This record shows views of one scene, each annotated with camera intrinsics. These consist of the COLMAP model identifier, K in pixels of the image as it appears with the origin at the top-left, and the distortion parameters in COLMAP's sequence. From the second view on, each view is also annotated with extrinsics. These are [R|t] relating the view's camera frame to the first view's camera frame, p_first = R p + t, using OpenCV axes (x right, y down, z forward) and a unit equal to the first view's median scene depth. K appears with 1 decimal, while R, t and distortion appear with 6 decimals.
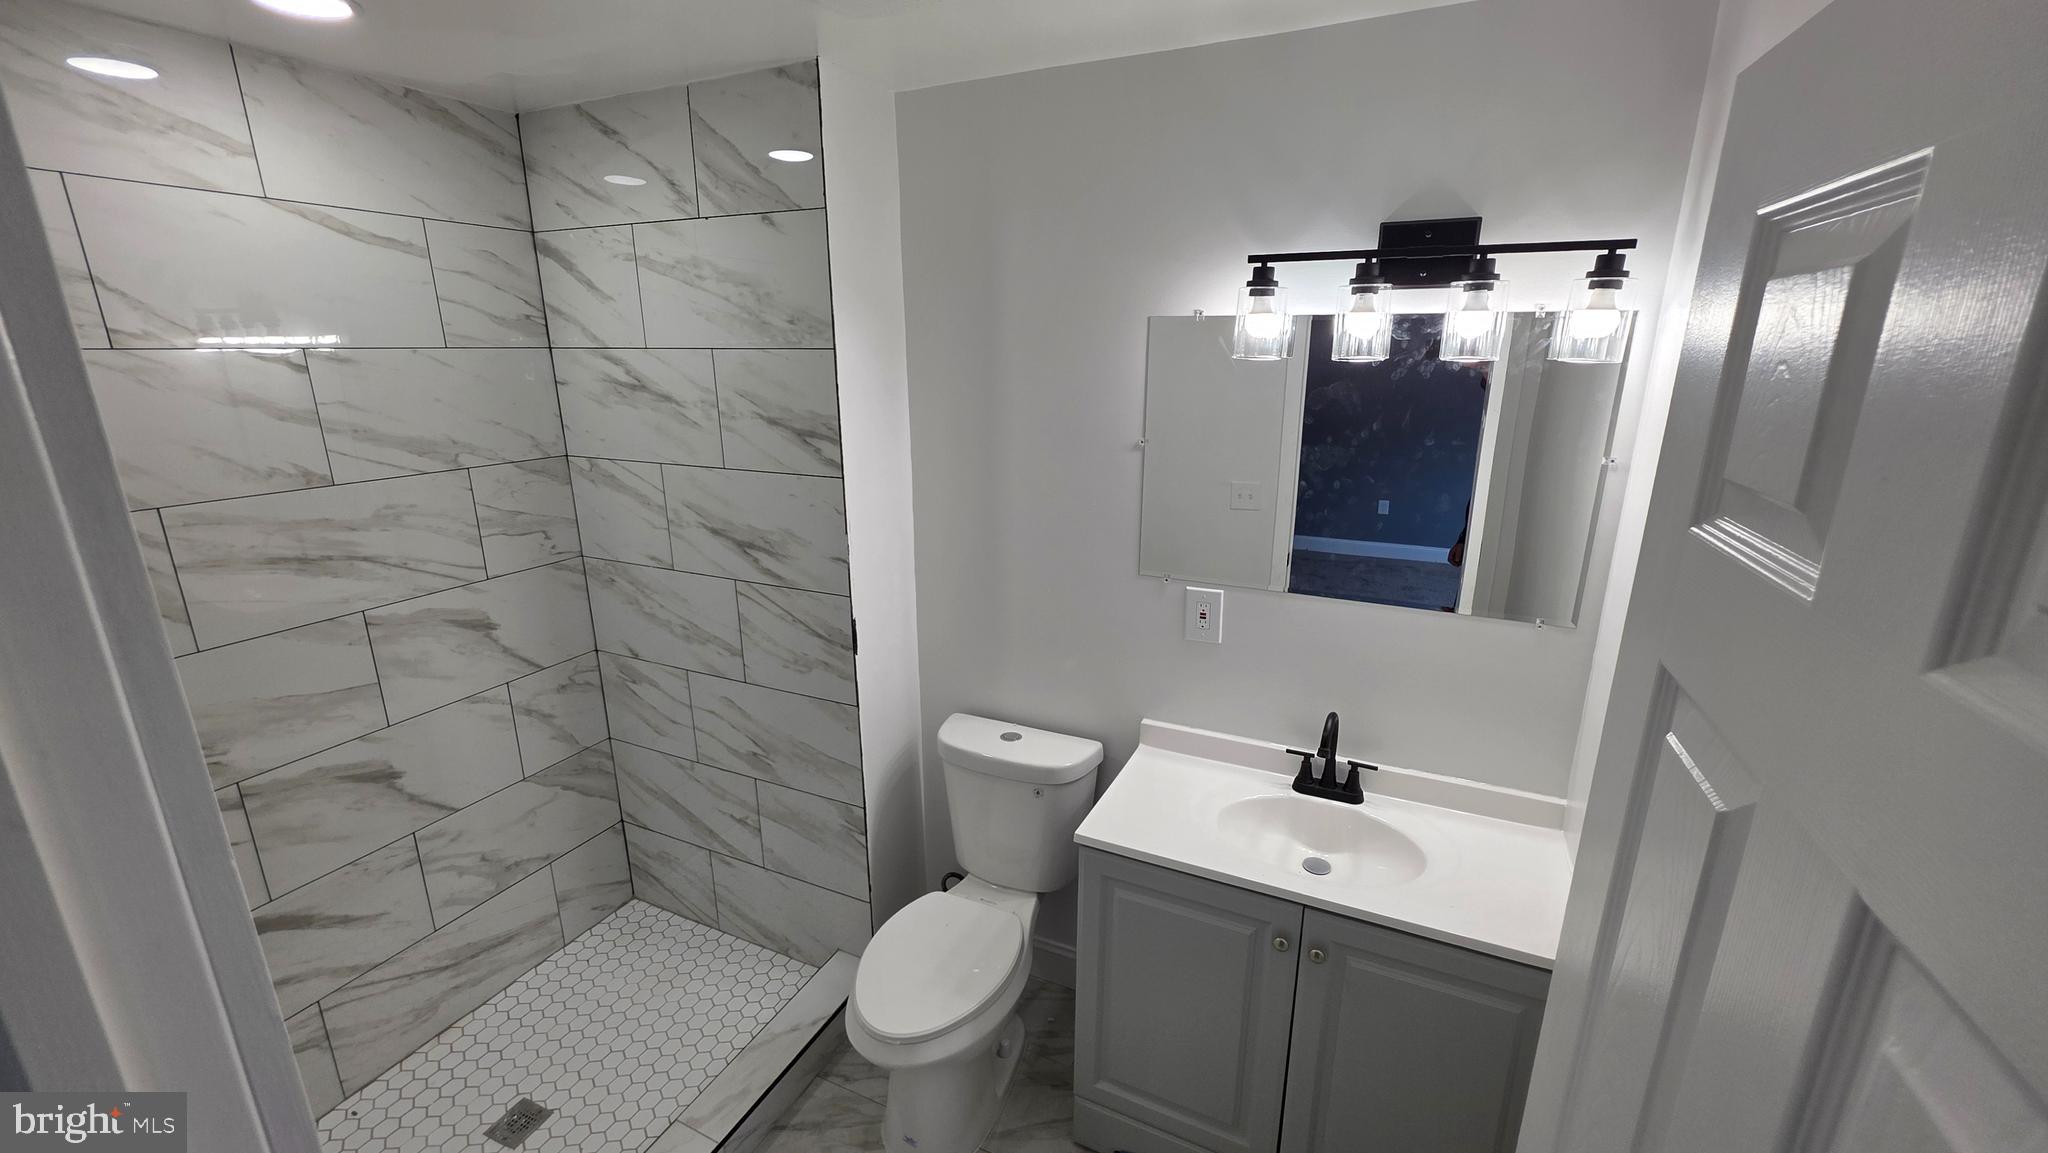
lens RADIAL K [[820.3, 0, 1020.9], [0, 820.3, 565.4], [0, 0, 1]] dist [0.000472, -0.000379]
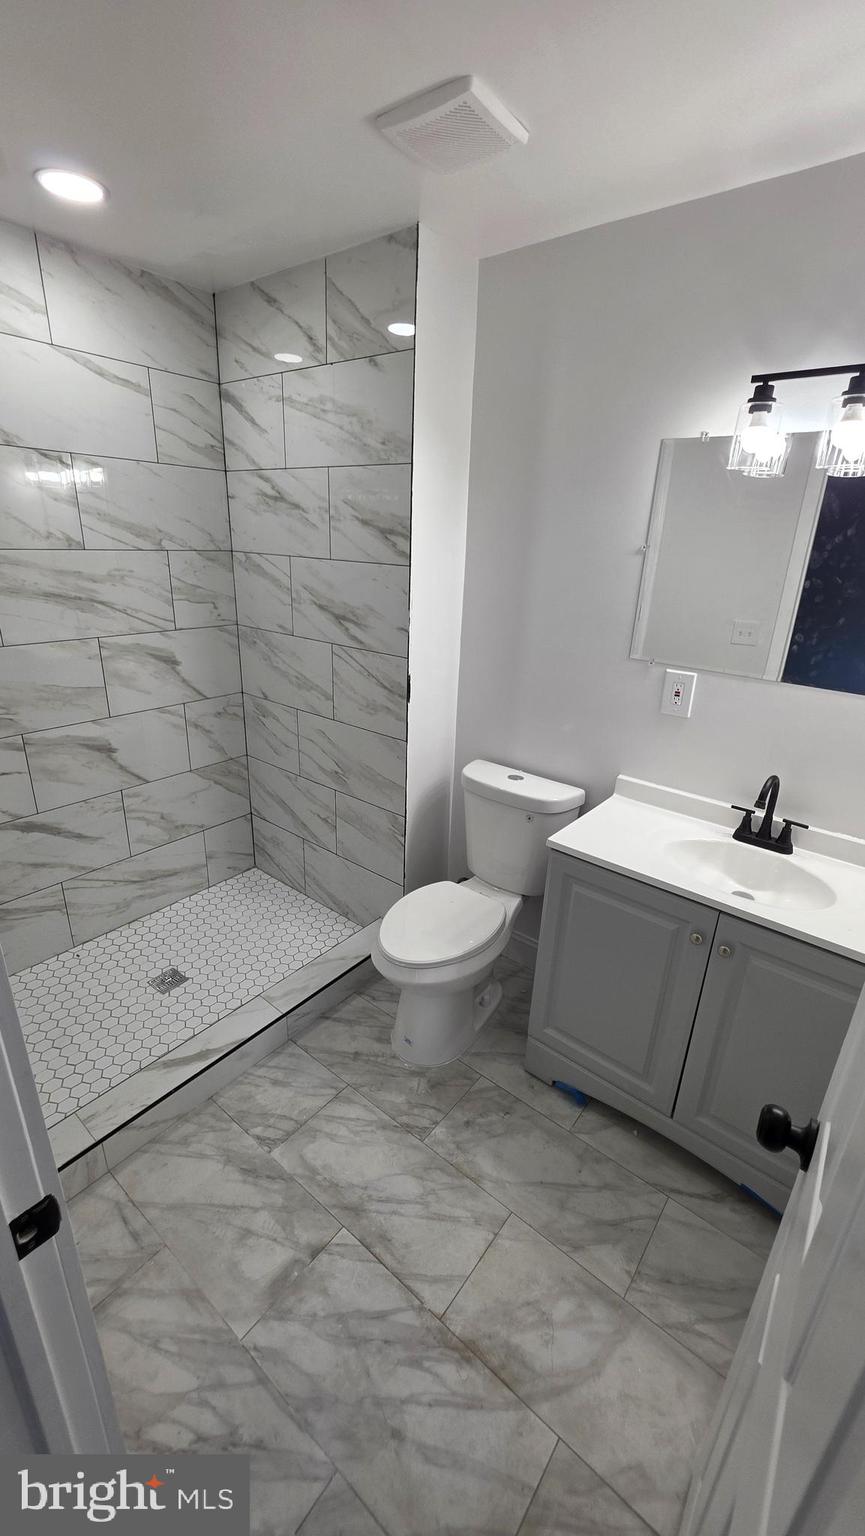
lens RADIAL K [[615.2, 0, 437.8], [0, 615.2, 760.5], [0, 0, 1]] dist [0.000472, -0.000379]
pose [[0.971603, 0.118650, -0.204718, 0.070714], [-0.102043, 0.990710, 0.089892, 0.113058], [0.213481, -0.066449, 0.974685, 0.005585]]
